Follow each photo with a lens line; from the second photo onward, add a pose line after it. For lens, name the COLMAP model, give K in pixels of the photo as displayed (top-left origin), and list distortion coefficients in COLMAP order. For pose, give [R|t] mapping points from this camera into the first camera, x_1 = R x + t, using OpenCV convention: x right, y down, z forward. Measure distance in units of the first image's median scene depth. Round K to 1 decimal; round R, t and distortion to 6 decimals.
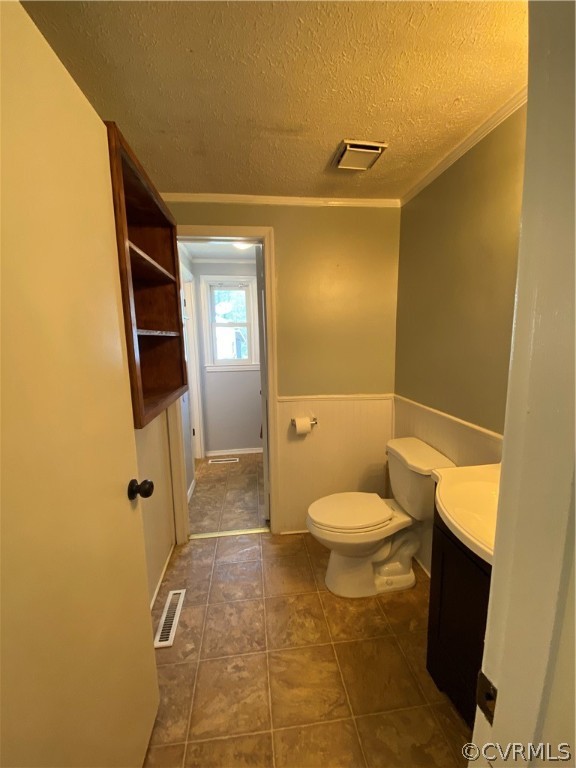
lens RADIAL K [[316.3, 0, 290.9], [0, 316.3, 381.0], [0, 0, 1]] dist [-0.000661, -0.000352]
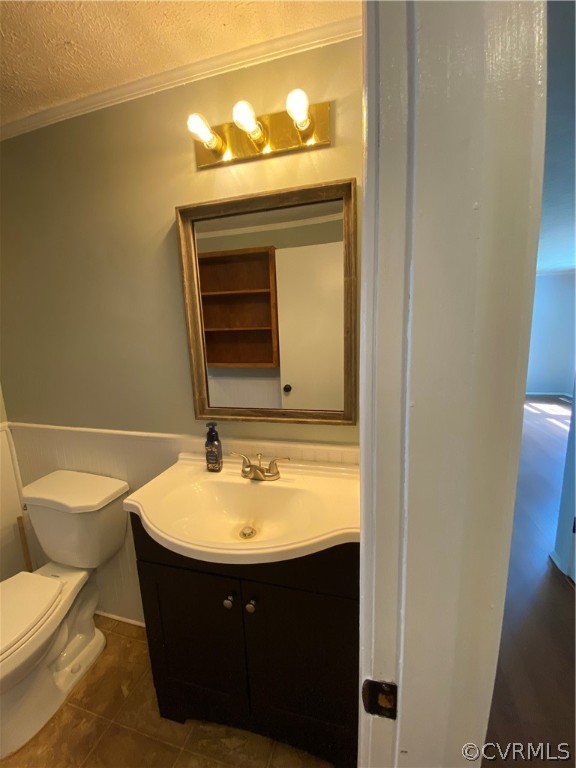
lens RADIAL K [[308.1, 0, 286.4], [0, 308.1, 381.8], [0, 0, 1]] dist [0.016438, -0.017507]
pose [[0.392710, -0.146991, 0.907840, -0.048860], [0.148804, 0.984293, 0.095000, -0.024928], [-0.907544, 0.097782, 0.408414, 0.186836]]
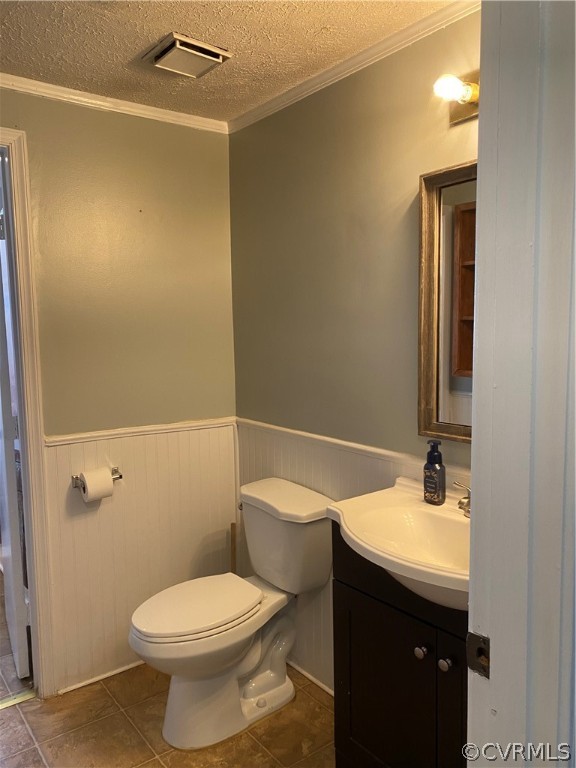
lens RADIAL K [[591.3, 0, 288.0], [0, 591.3, 384.0], [0, 0, 1]] dist [0.031036, -0.006177]
pose [[0.864194, -0.043544, 0.501271, -0.230573], [0.066680, 0.997372, -0.028318, 0.018244], [-0.498720, 0.057897, 0.864827, -0.130358]]
